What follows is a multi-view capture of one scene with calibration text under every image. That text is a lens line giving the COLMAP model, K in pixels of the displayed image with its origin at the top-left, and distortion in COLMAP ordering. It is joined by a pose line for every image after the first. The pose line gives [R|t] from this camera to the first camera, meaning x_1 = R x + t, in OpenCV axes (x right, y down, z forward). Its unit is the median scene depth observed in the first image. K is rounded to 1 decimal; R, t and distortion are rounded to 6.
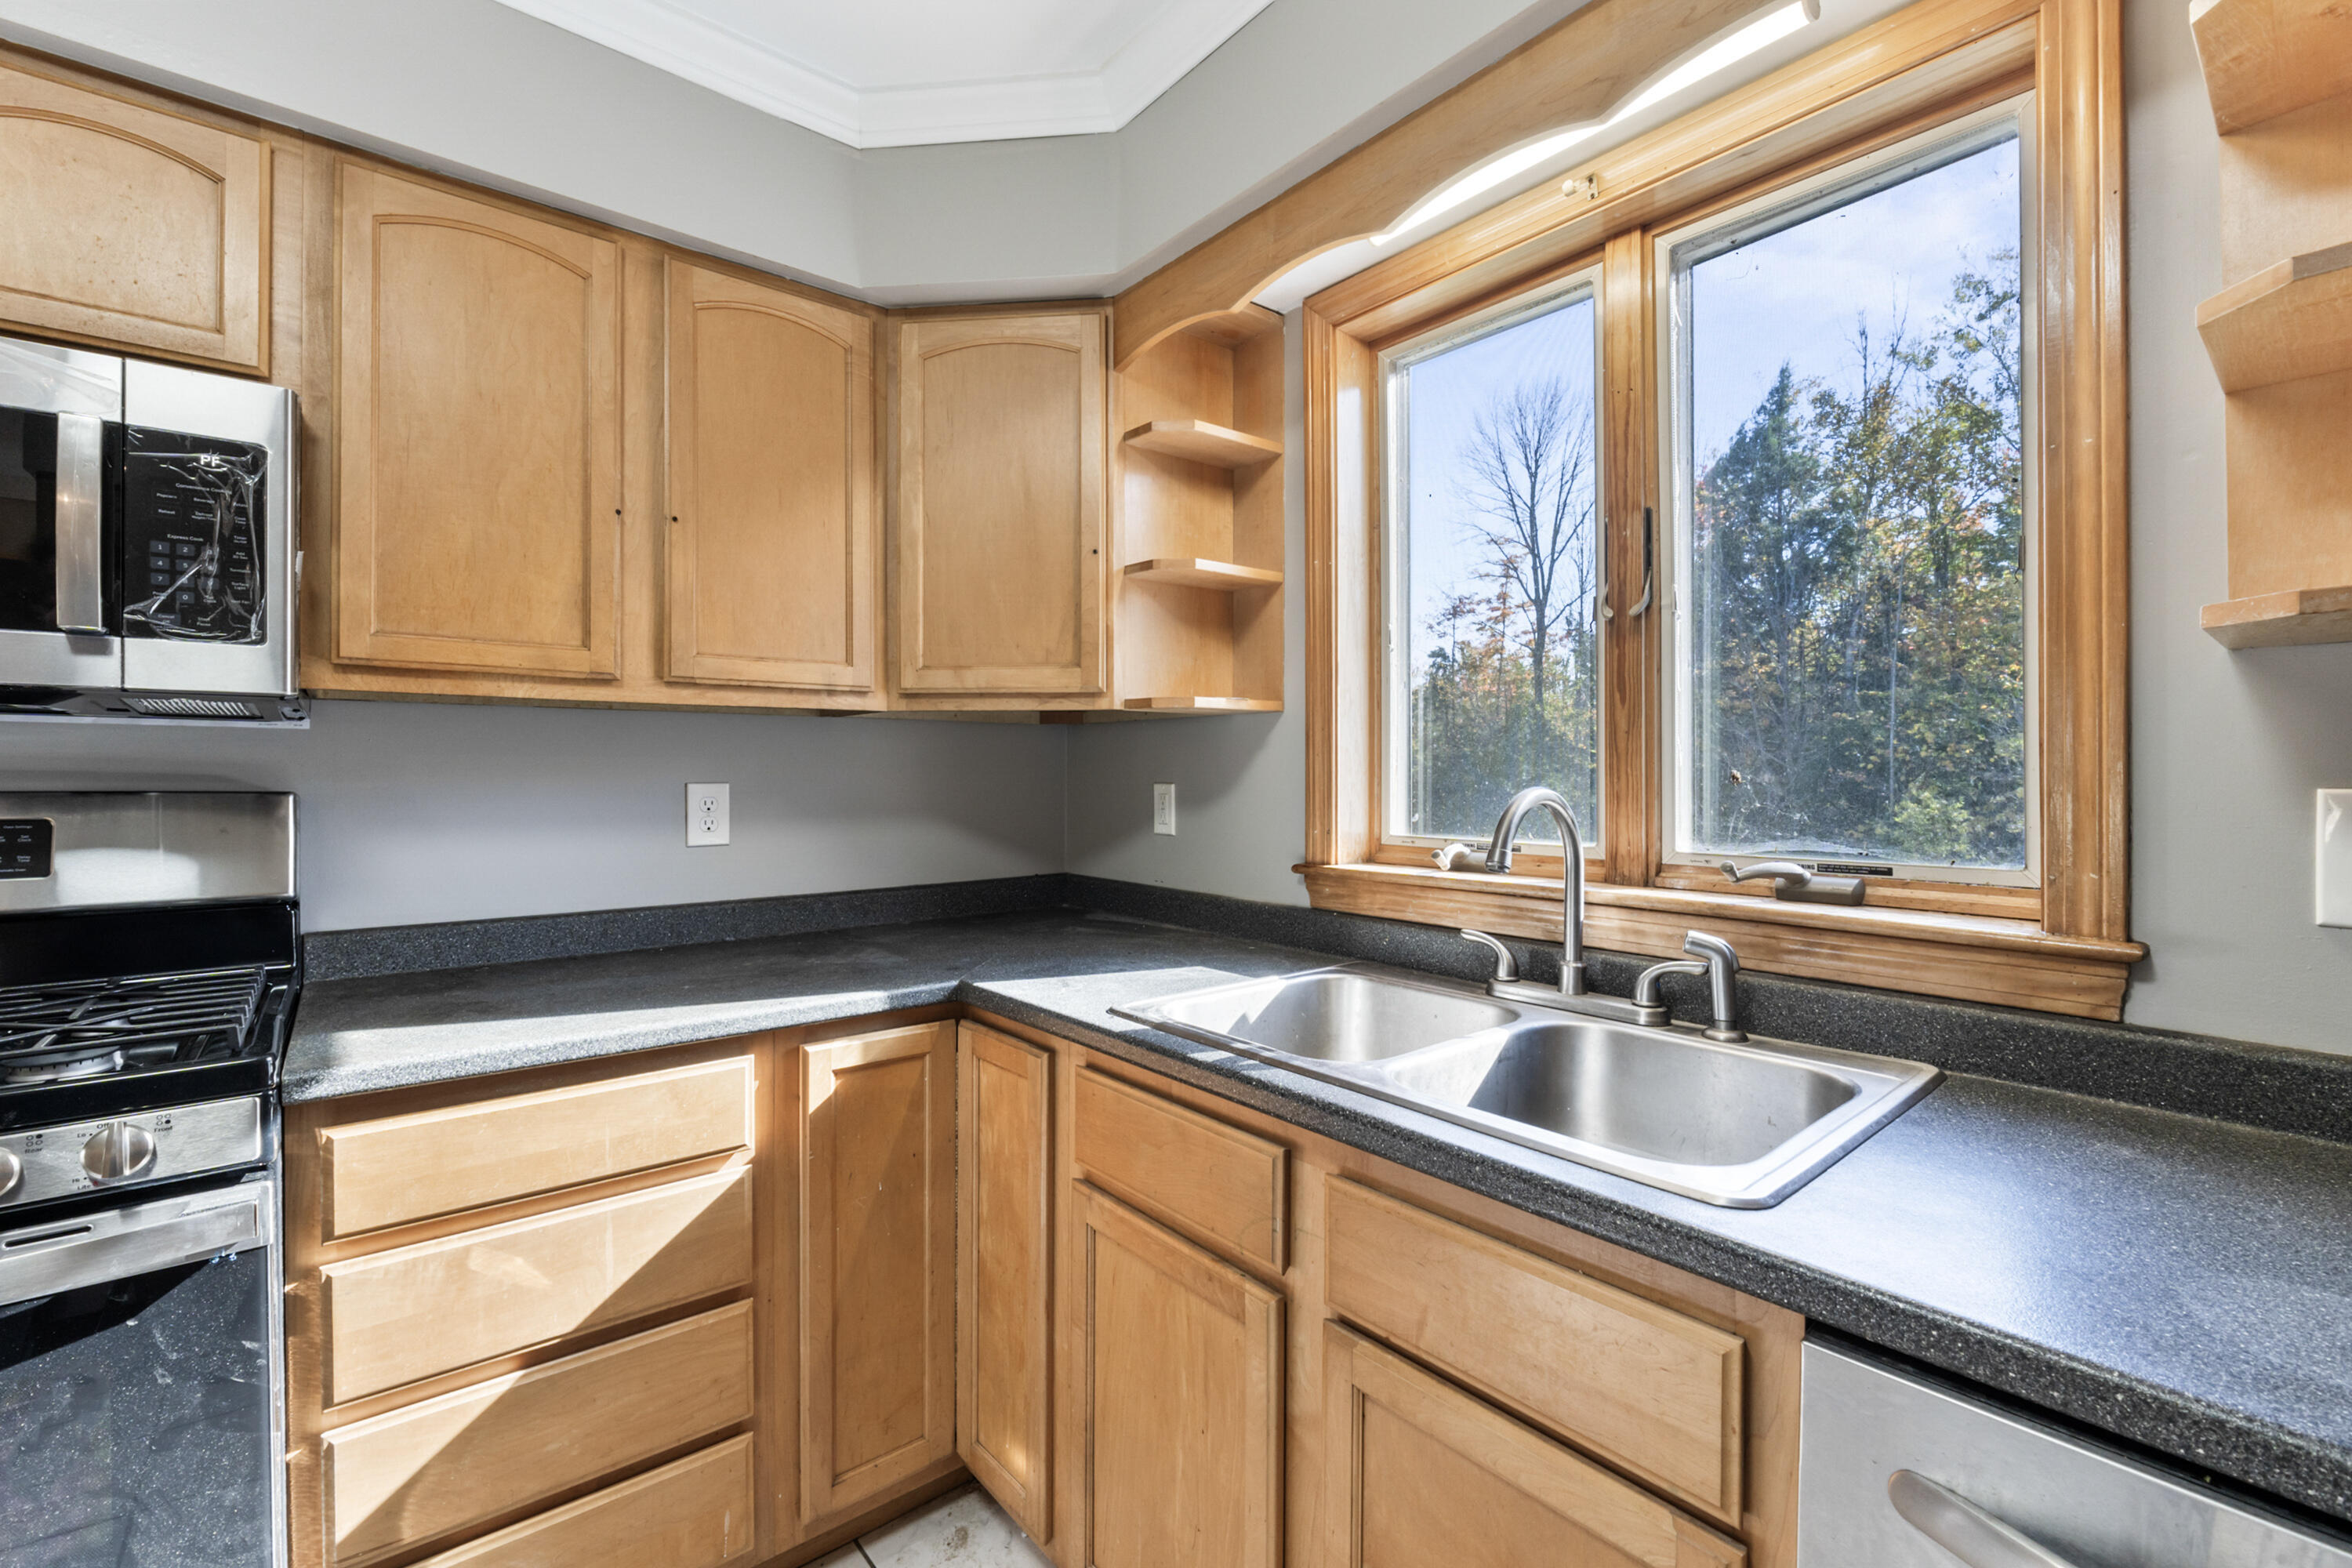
lens RADIAL K [[991.4, 0, 1168.6], [0, 991.4, 777.1], [0, 0, 1]] dist [-0.001067, -0.006992]
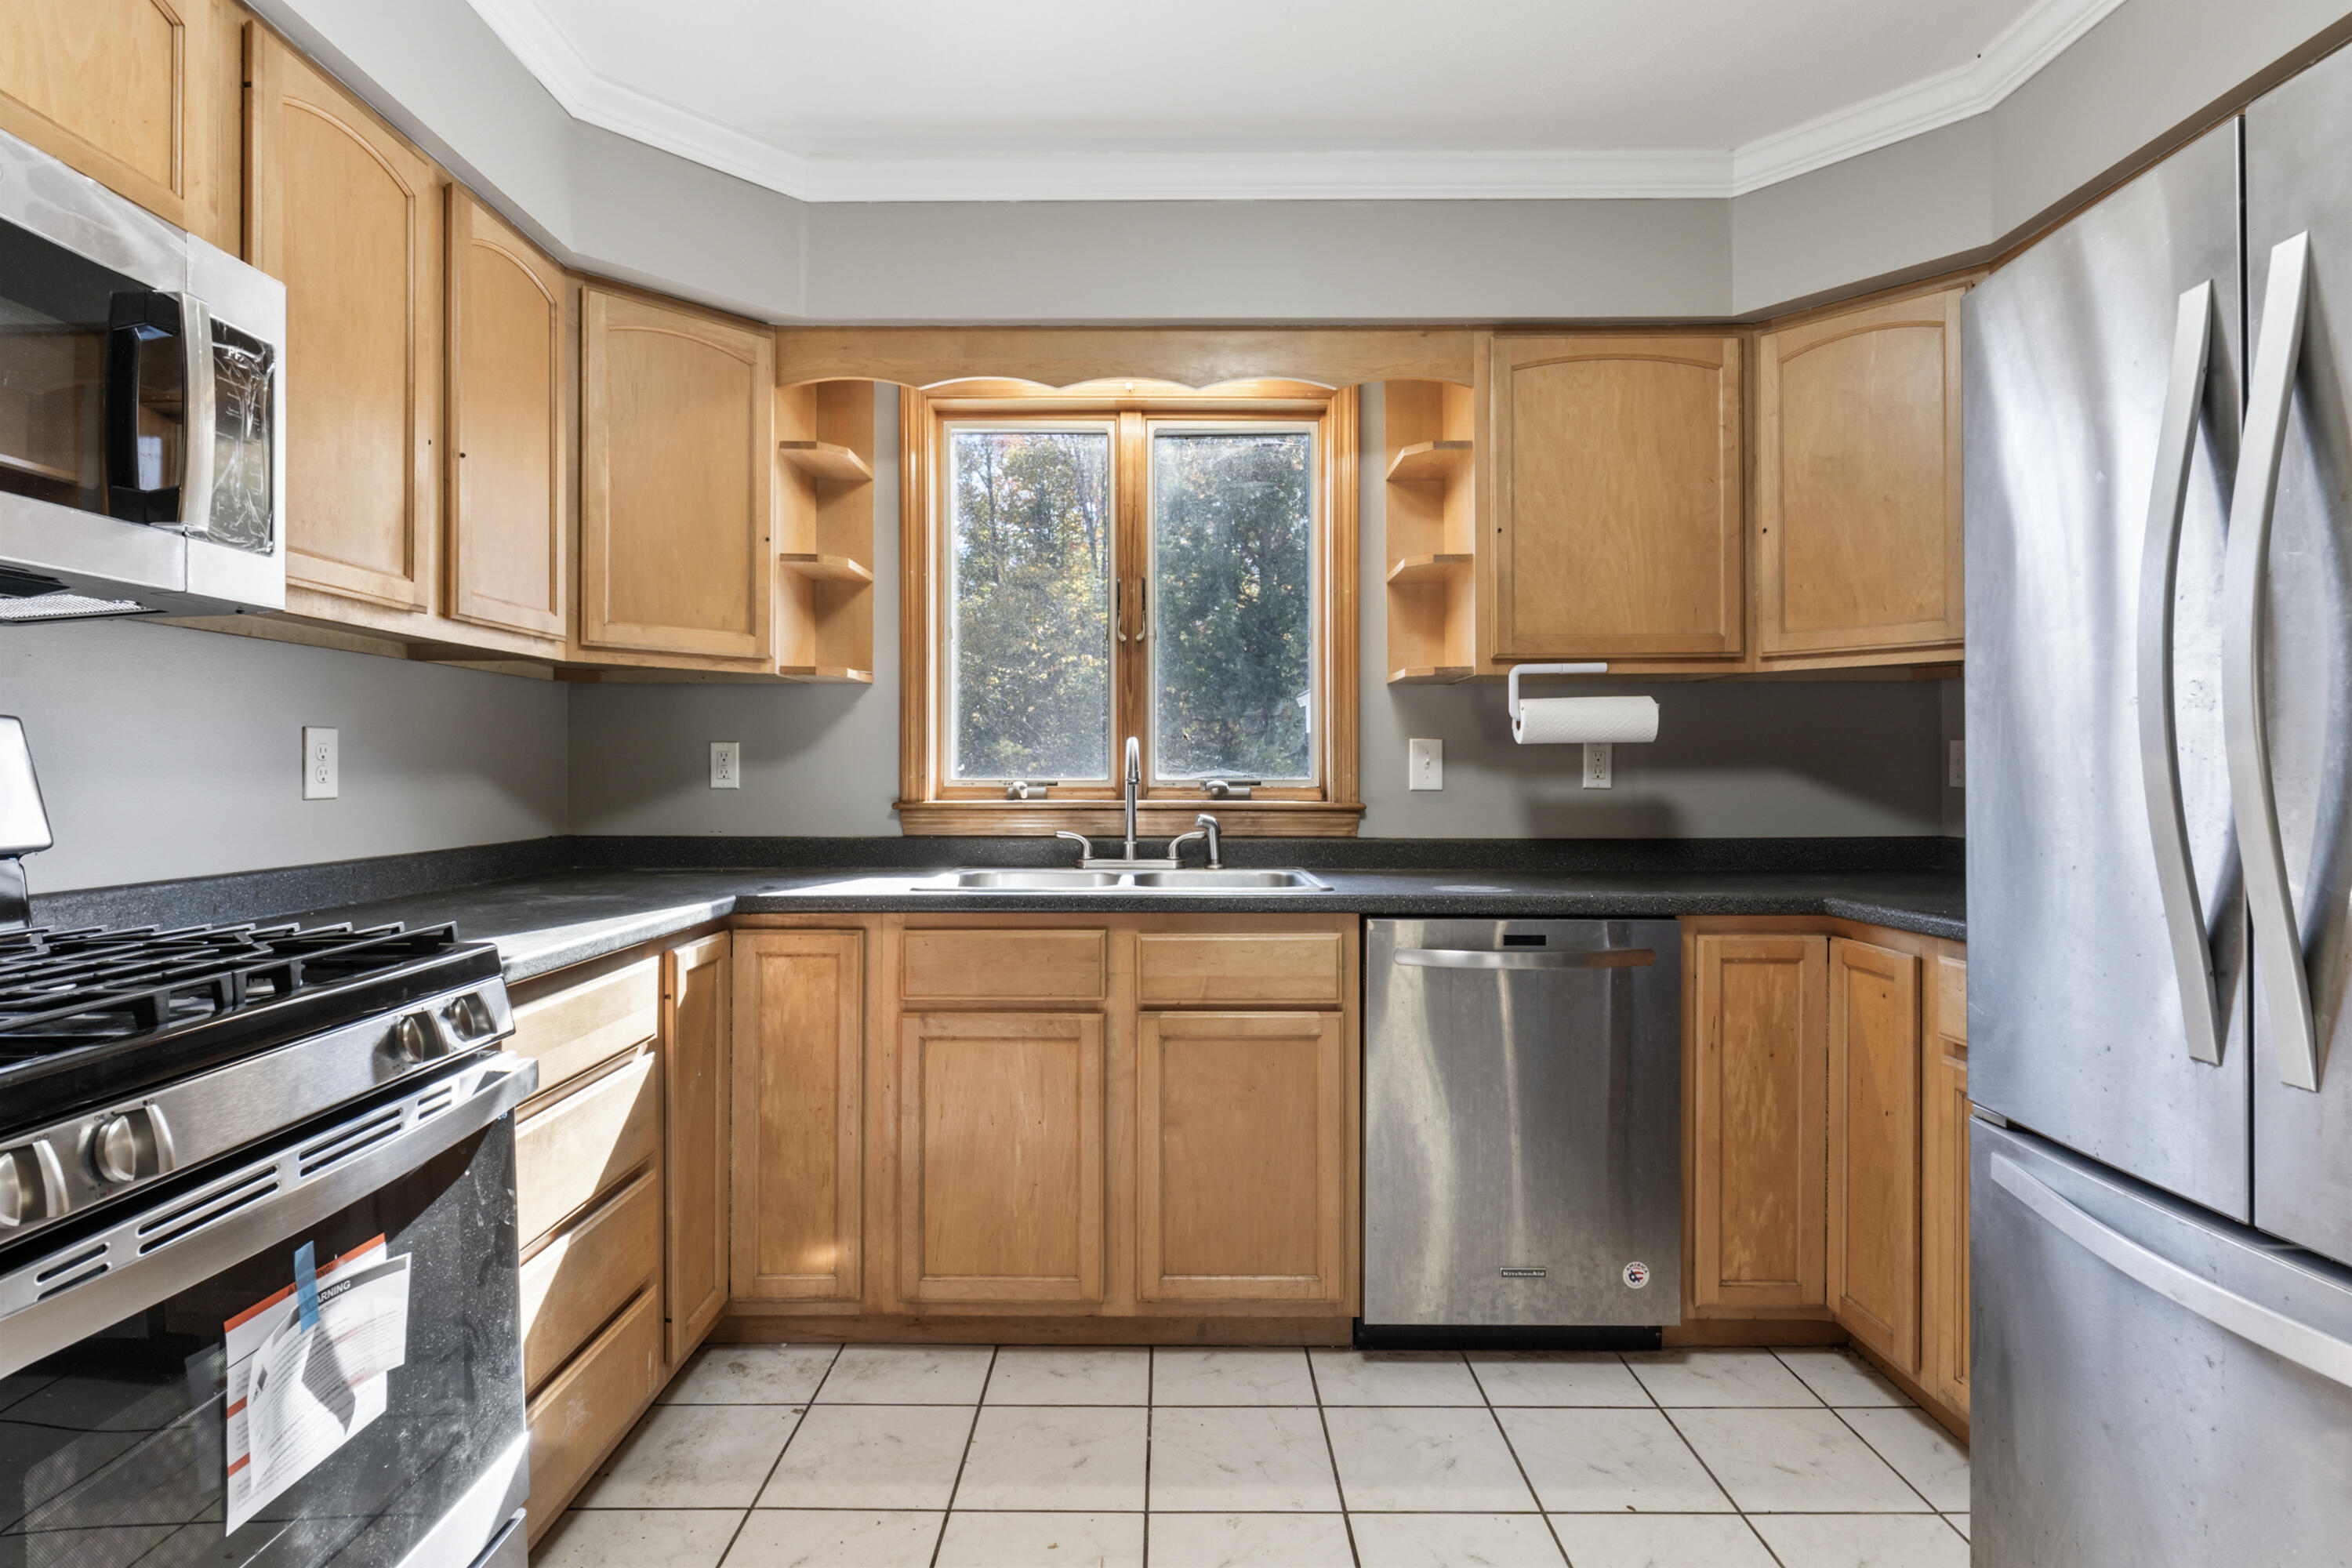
lens RADIAL K [[1204.2, 0, 1176.0], [0, 1204.2, 784.0], [0, 0, 1]] dist [-0.000255, -0.000173]
pose [[0.629582, -0.007571, 0.776897, -0.972708], [0.003299, 0.999970, 0.007072, 0.060808], [-0.776927, -0.001890, 0.629588, -0.308146]]
